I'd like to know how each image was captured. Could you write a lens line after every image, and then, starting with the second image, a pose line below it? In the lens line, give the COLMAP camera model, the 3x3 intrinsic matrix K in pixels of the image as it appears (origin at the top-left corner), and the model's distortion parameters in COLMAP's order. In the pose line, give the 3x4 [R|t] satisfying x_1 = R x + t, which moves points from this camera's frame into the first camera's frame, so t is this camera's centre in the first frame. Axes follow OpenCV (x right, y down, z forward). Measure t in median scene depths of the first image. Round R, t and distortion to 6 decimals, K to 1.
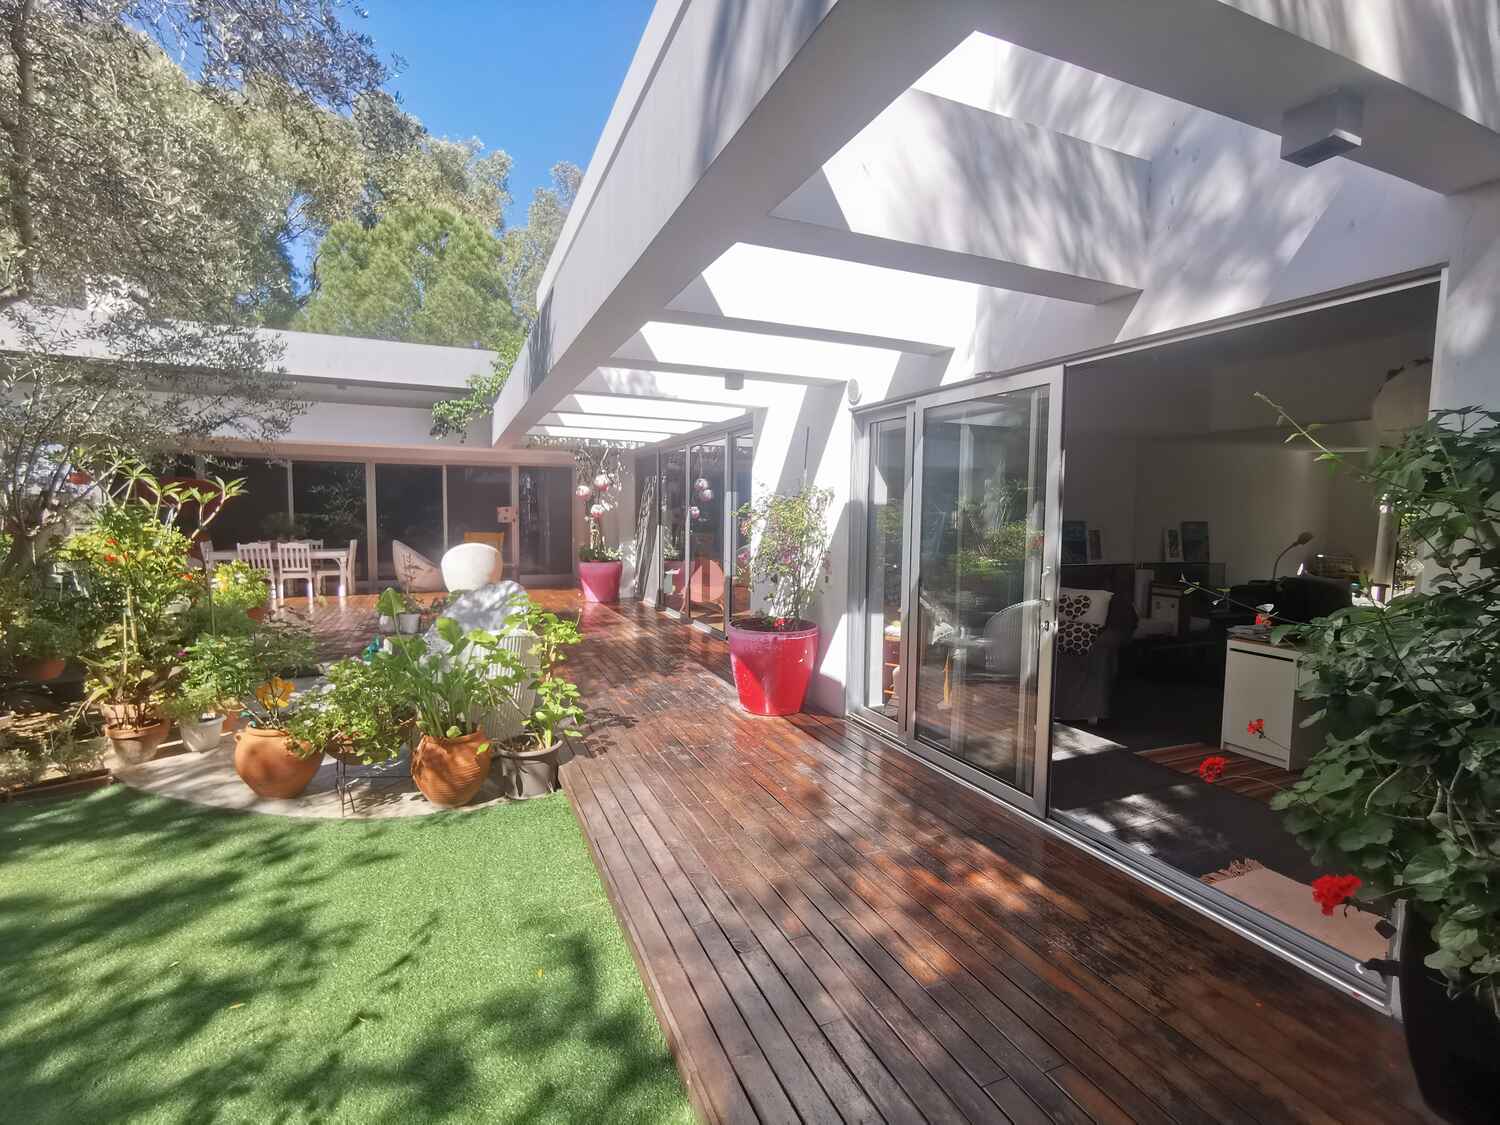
lens RADIAL K [[683.5, 0, 749.2], [0, 683.5, 551.6], [0, 0, 1]] dist [-0.005835, 0.004992]
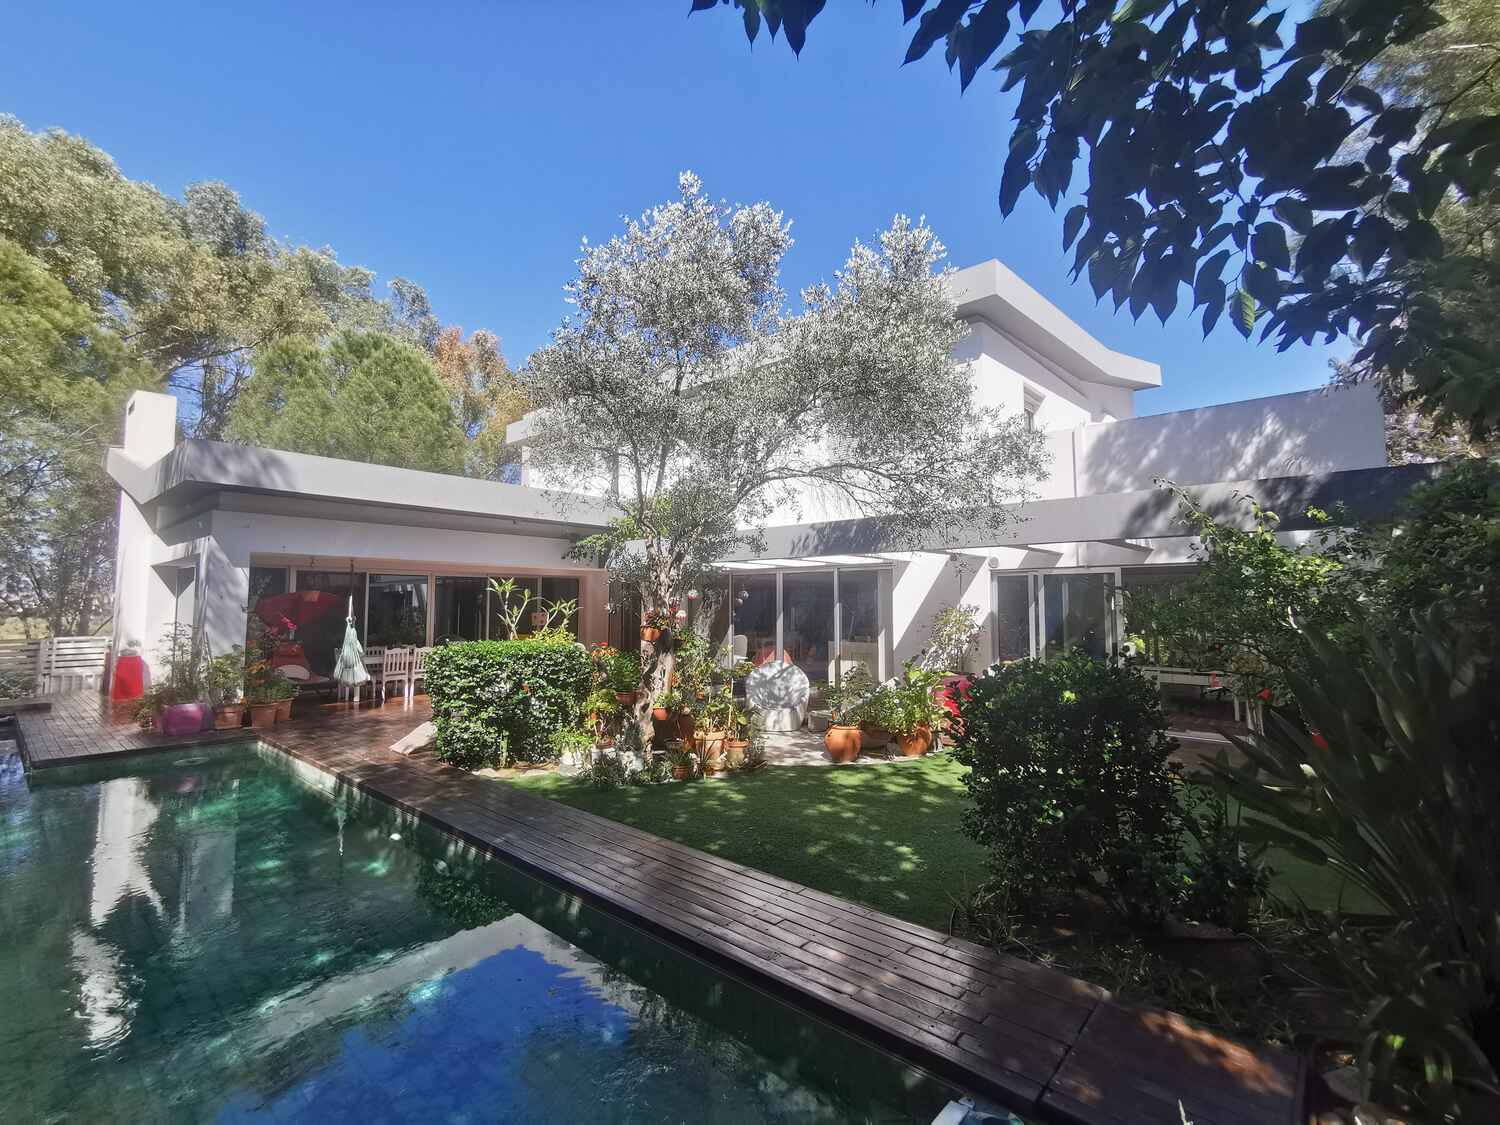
lens RADIAL K [[683.5, 0, 748.1], [0, 683.5, 551.9], [0, 0, 1]] dist [-0.005835, 0.004992]
pose [[0.919651, 0.016098, 0.392406, -1.333574], [0.035709, 0.991594, -0.124367, -0.020412], [-0.391110, 0.128386, 0.911345, -0.650667]]
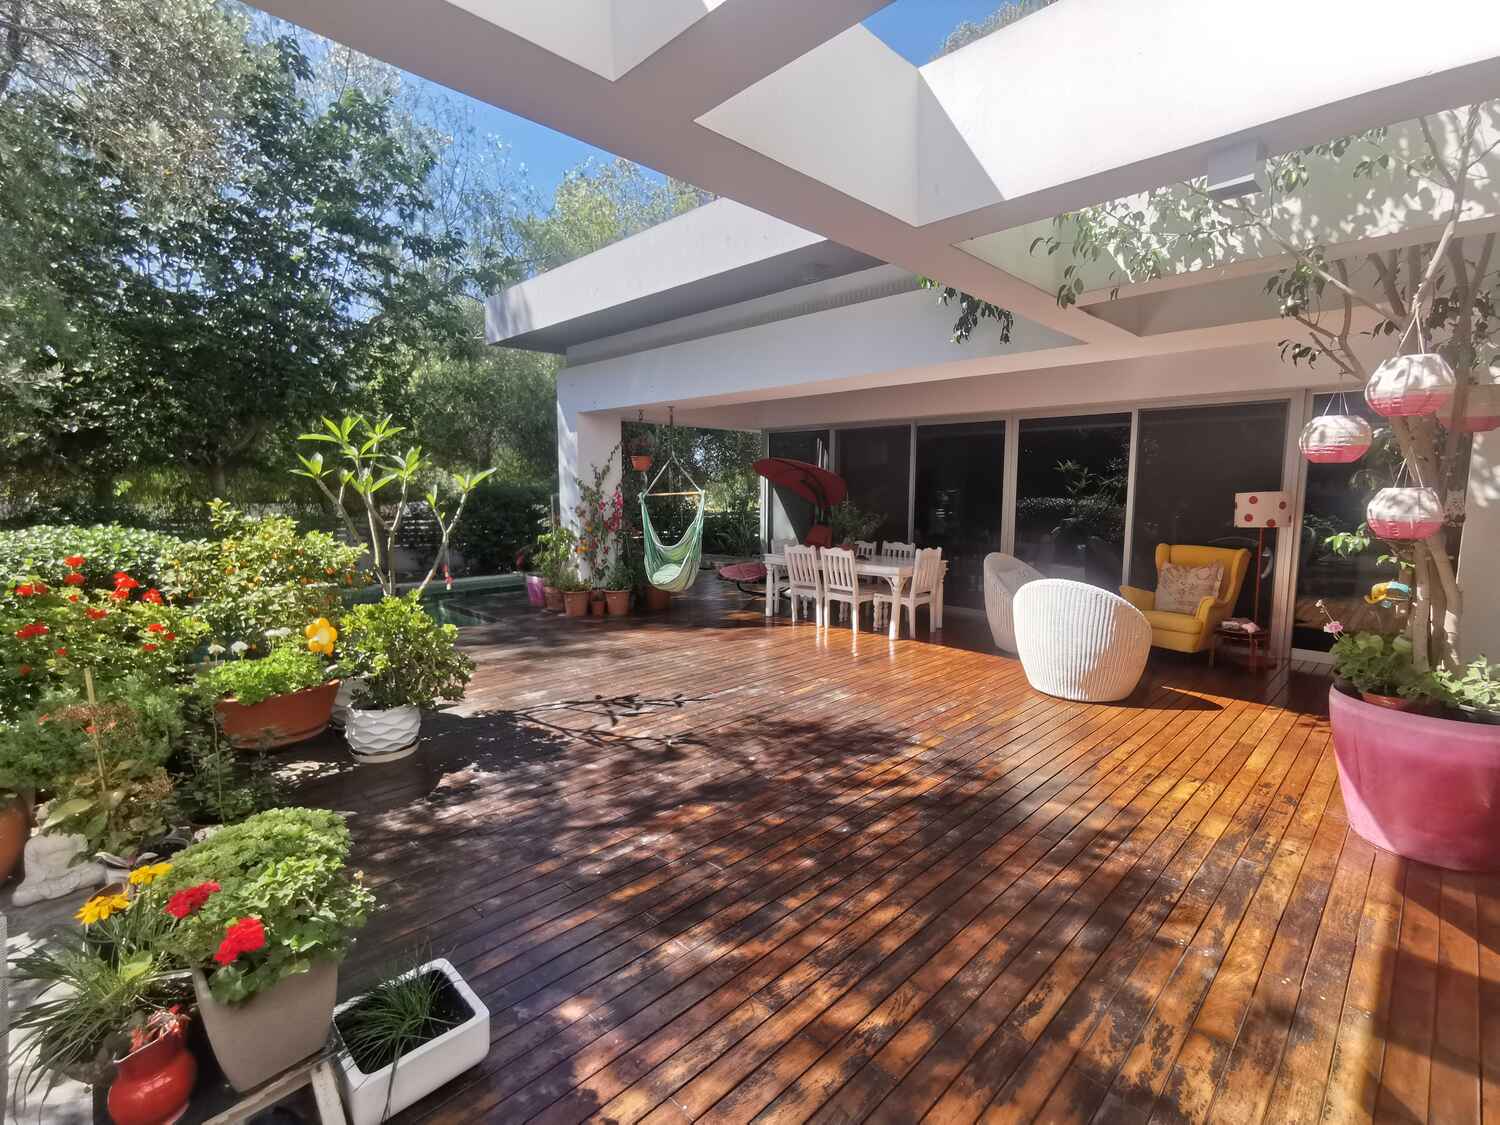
lens RADIAL K [[683.5, 0, 742.5], [0, 683.5, 563.0], [0, 0, 1]] dist [-0.005835, 0.004992]
pose [[0.342691, 0.099328, -0.934183, -0.146443], [-0.055746, 0.994793, 0.085324, -0.108219], [0.937793, 0.022837, 0.346443, 1.458426]]
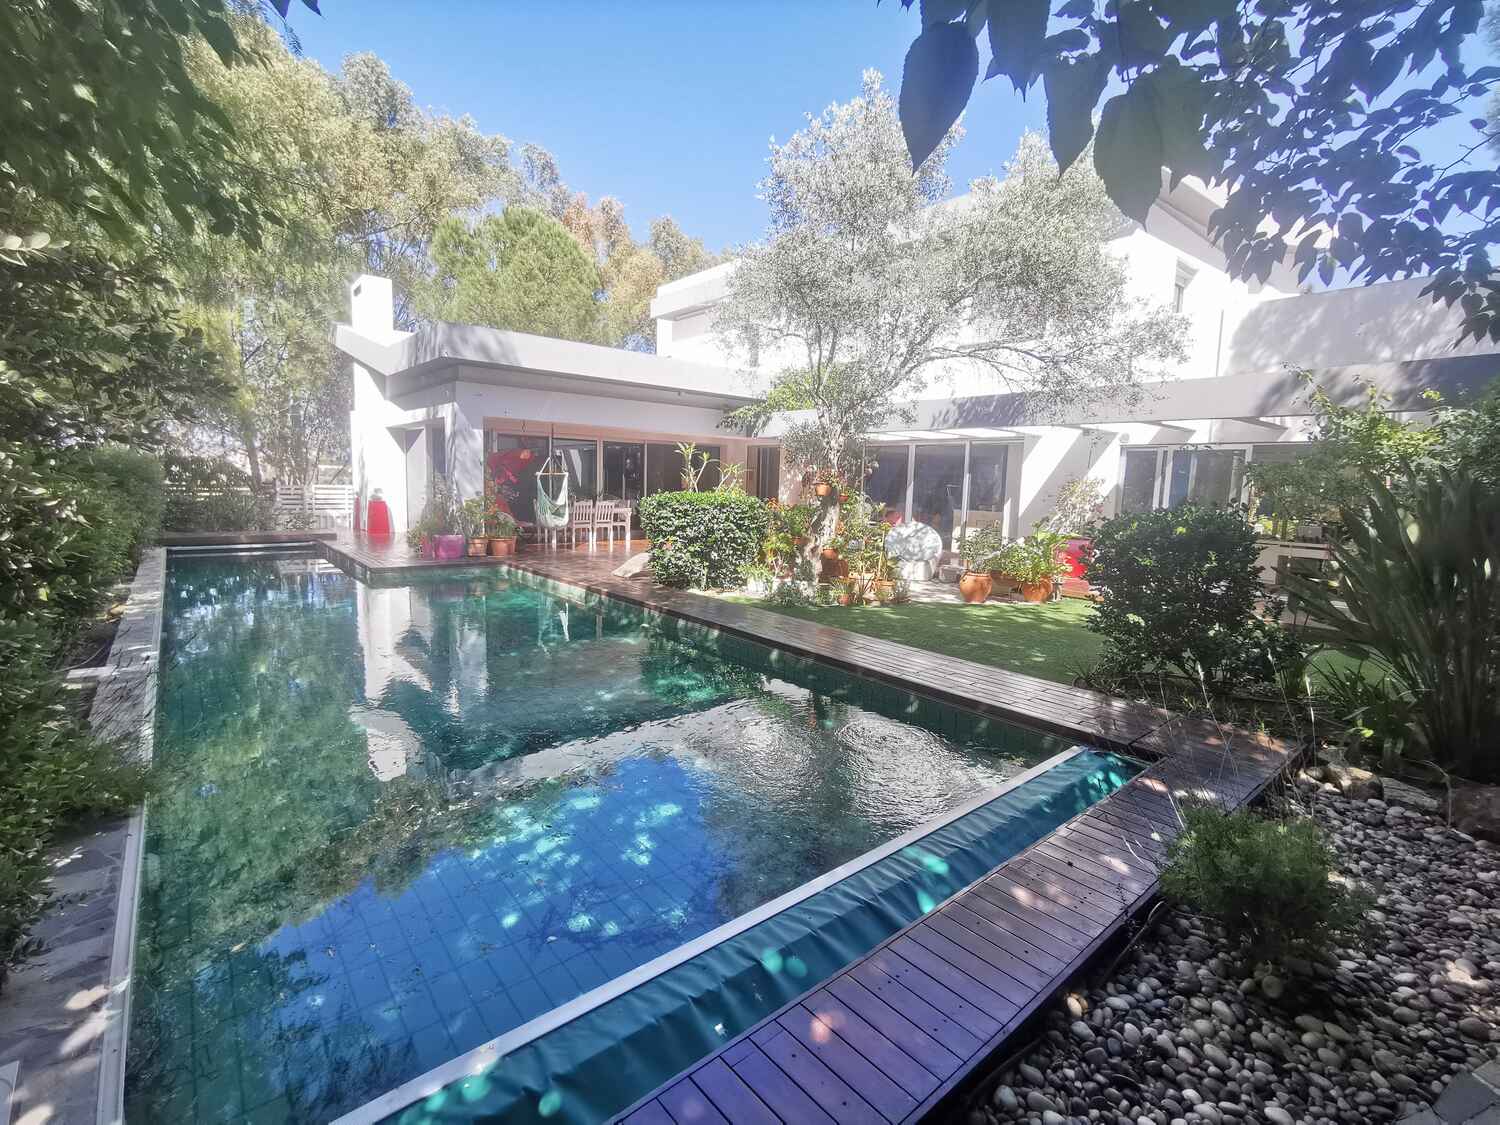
lens RADIAL K [[683.5, 0, 752.3], [0, 683.5, 550.6], [0, 0, 1]] dist [-0.005835, 0.004992]
pose [[0.965812, -0.014554, 0.258835, -1.583139], [0.000455, 0.998516, 0.054449, 0.024731], [-0.259243, -0.052469, 0.964386, -0.892058]]
